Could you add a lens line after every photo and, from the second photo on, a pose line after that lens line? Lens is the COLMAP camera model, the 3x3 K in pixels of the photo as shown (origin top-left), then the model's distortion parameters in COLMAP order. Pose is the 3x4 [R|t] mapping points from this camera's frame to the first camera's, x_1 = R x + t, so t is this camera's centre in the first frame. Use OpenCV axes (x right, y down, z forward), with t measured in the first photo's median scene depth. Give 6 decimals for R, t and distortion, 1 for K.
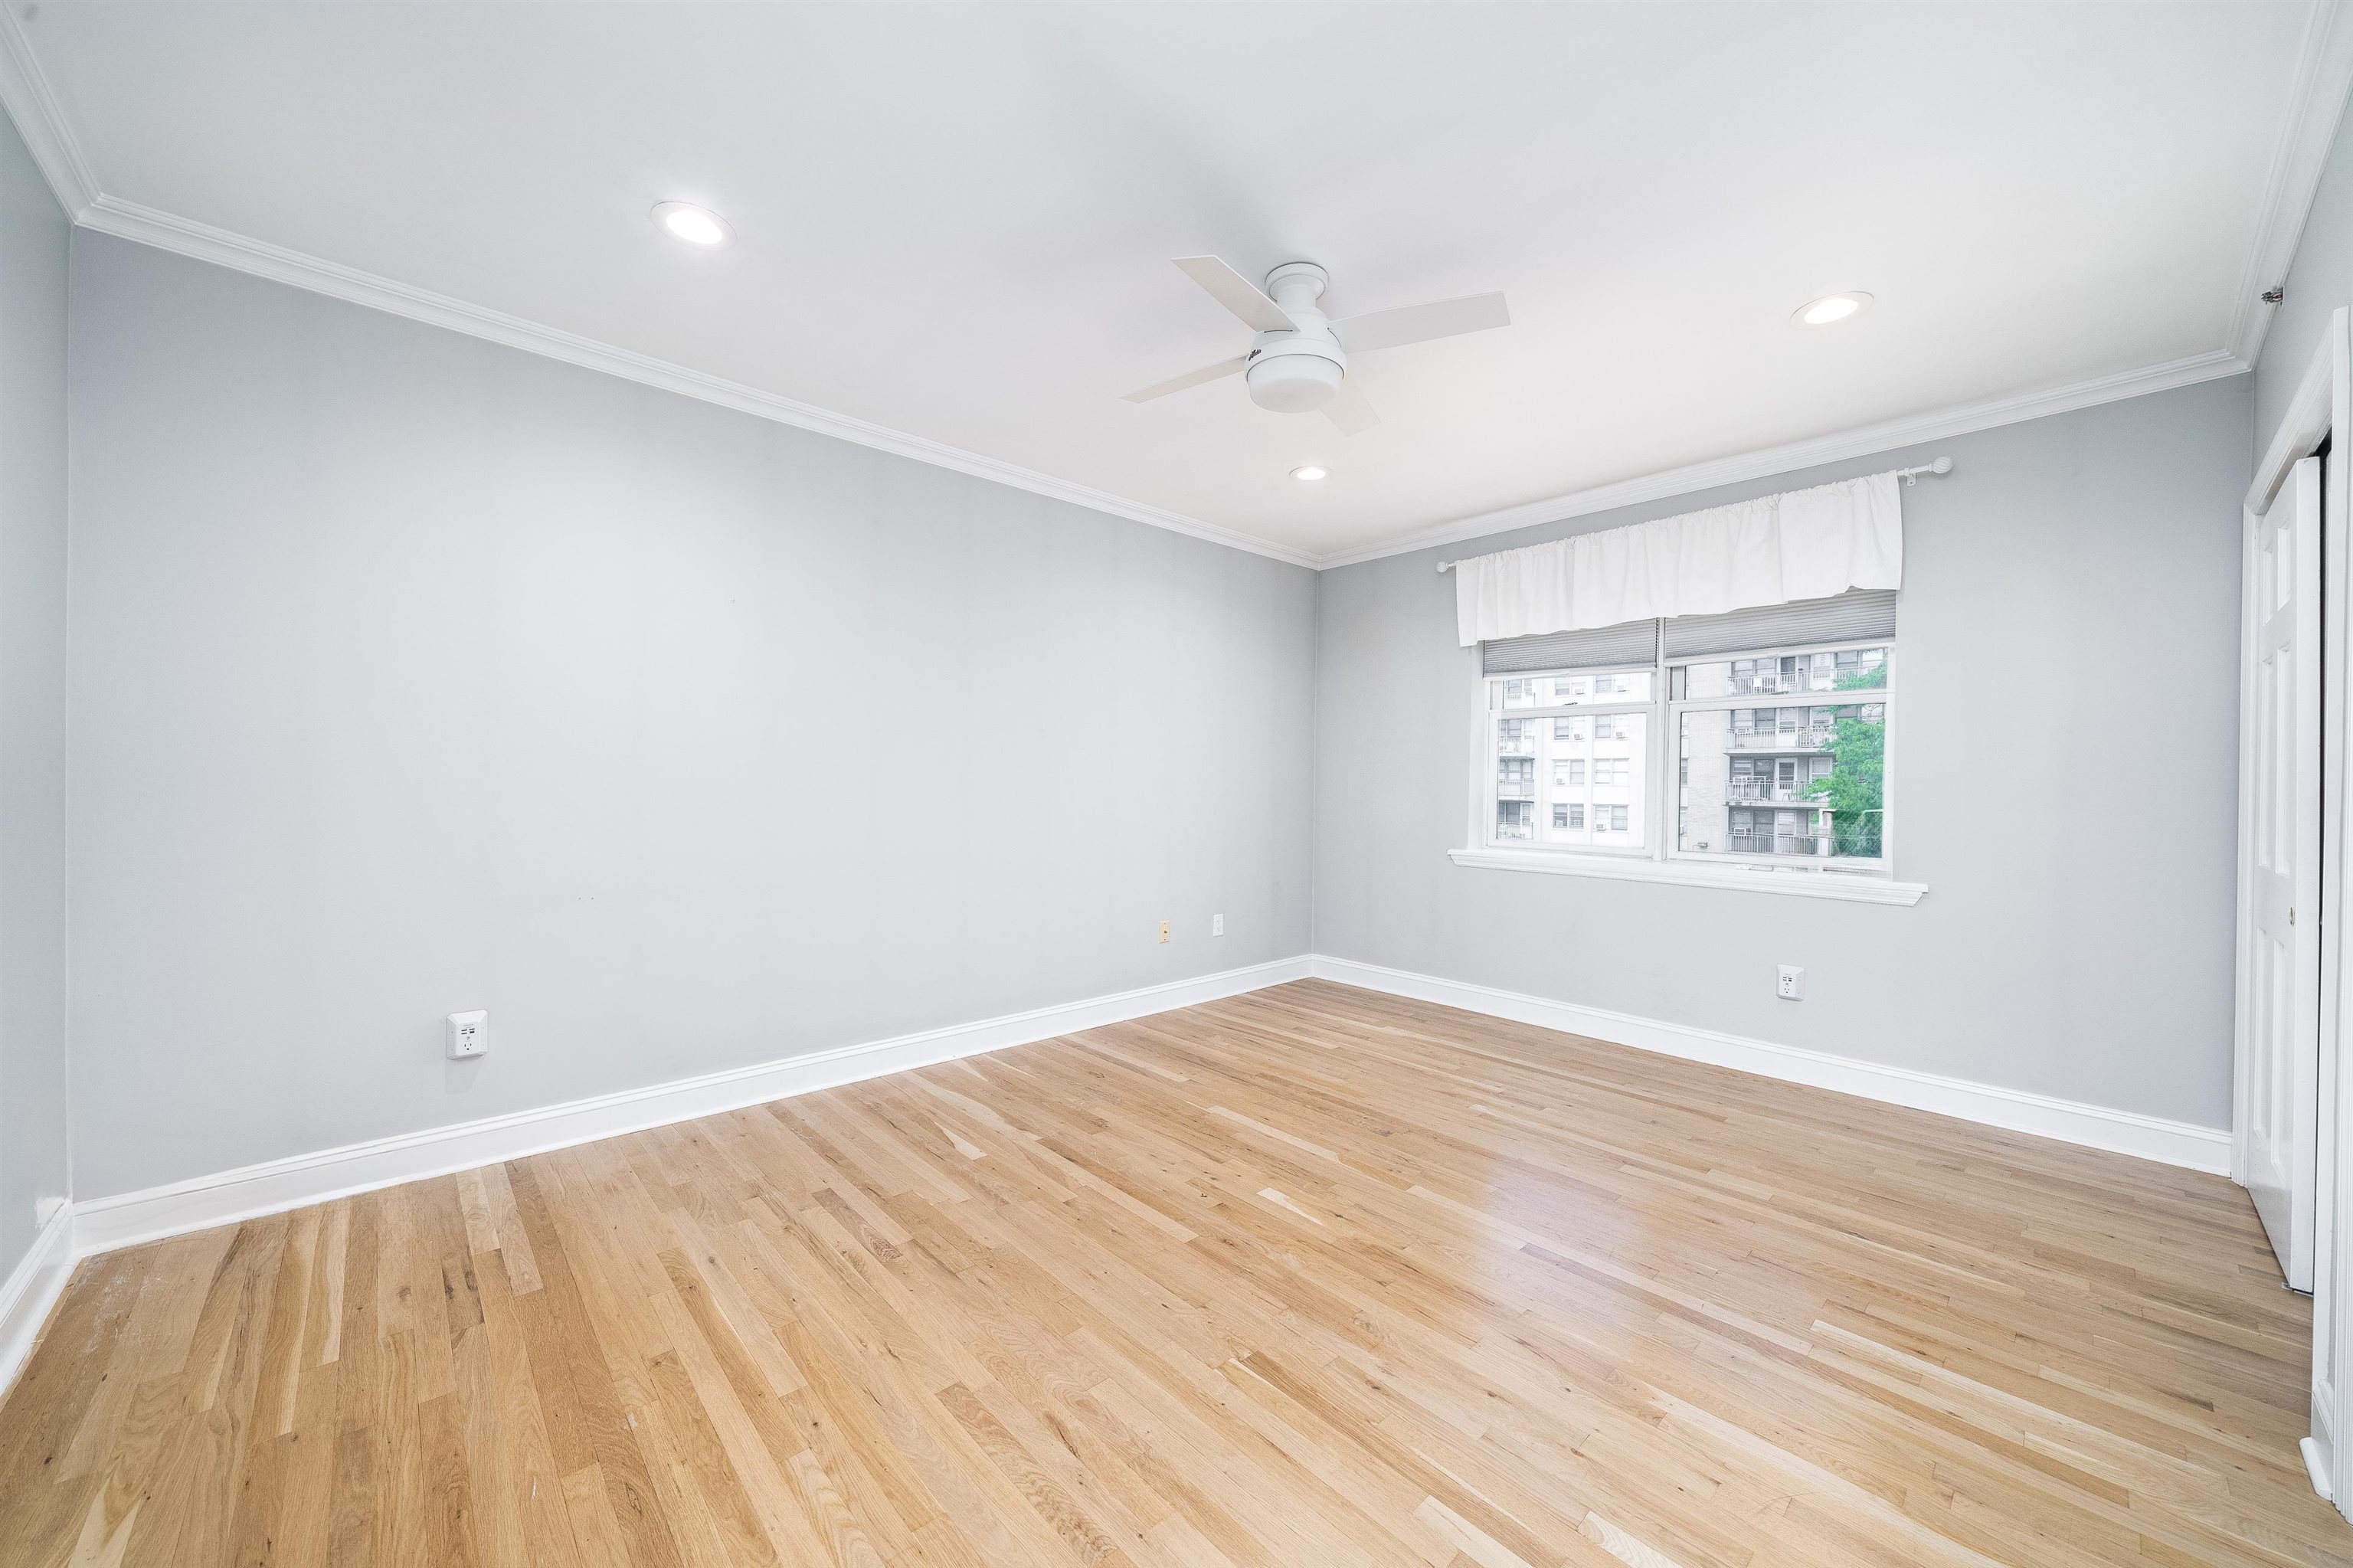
lens RADIAL K [[891.2, 0, 1189.9], [0, 891.2, 788.7], [0, 0, 1]] dist [-0.004666, -0.000205]
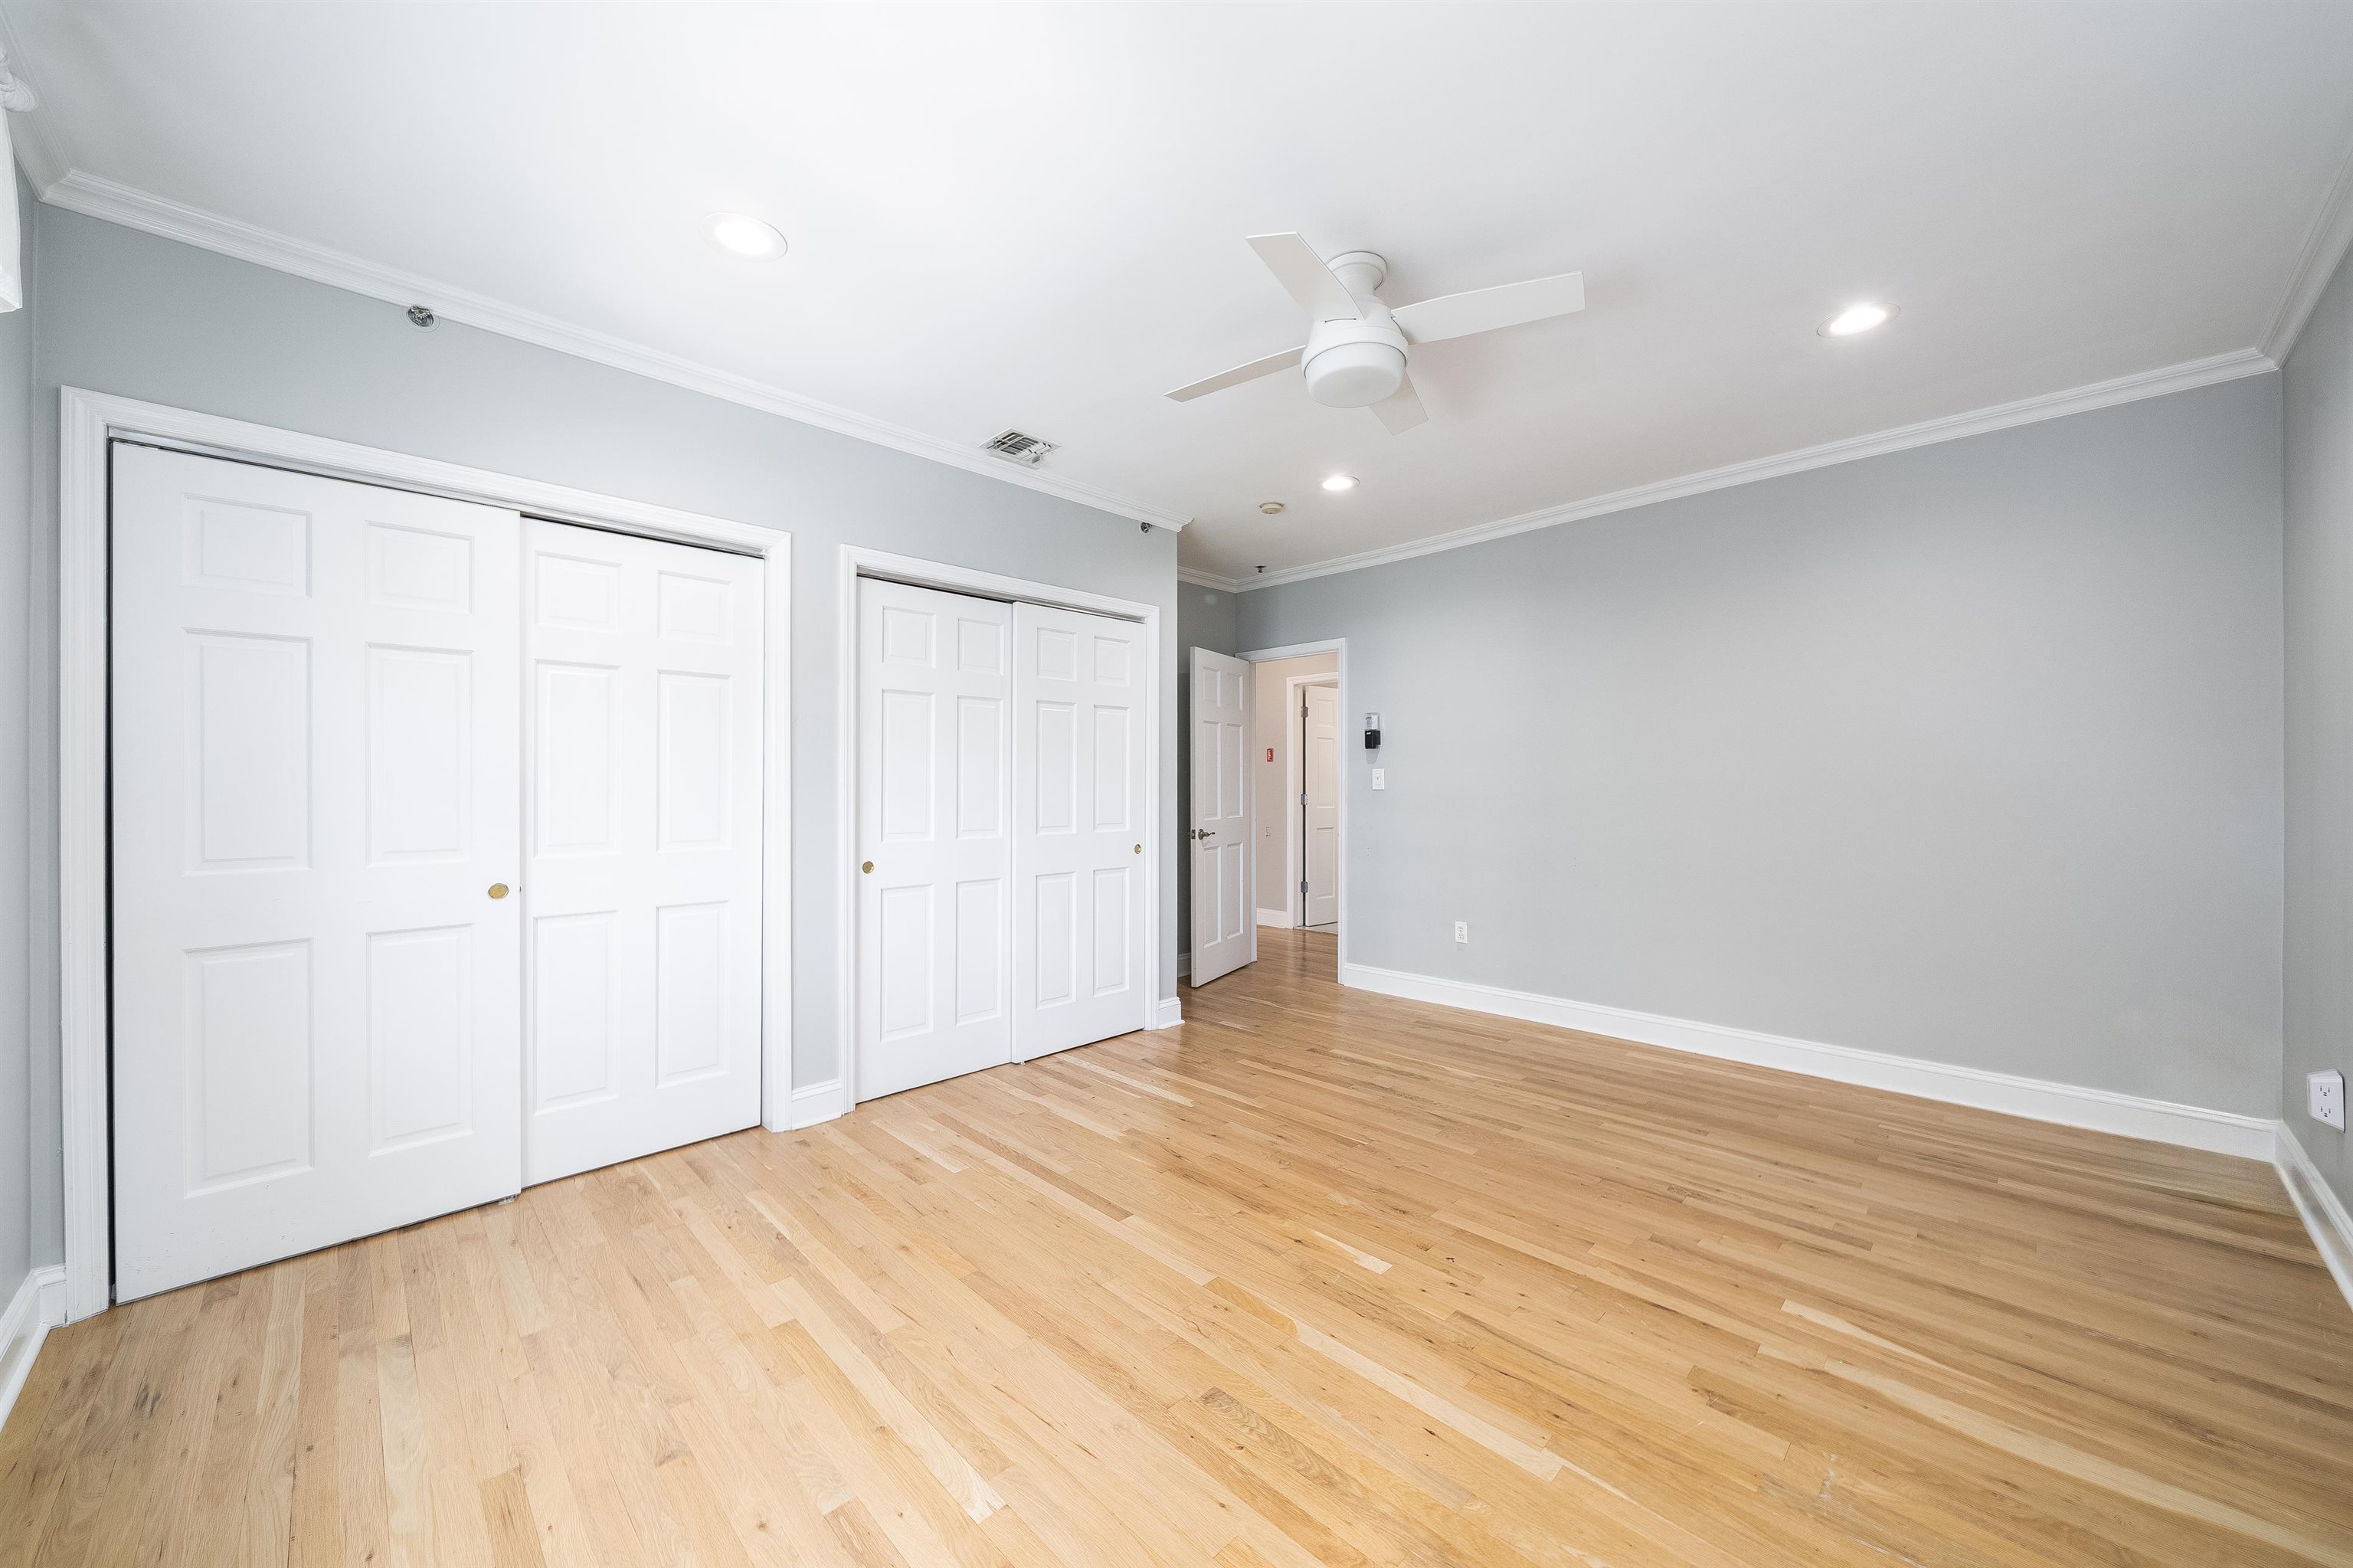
lens RADIAL K [[891.2, 0, 1189.9], [0, 891.2, 788.7], [0, 0, 1]] dist [-0.004666, -0.000205]
pose [[-0.999511, -0.009320, -0.029855, 0.334413], [-0.009883, 0.999775, 0.018786, -0.023002], [0.029673, 0.019072, -0.999378, 2.050818]]
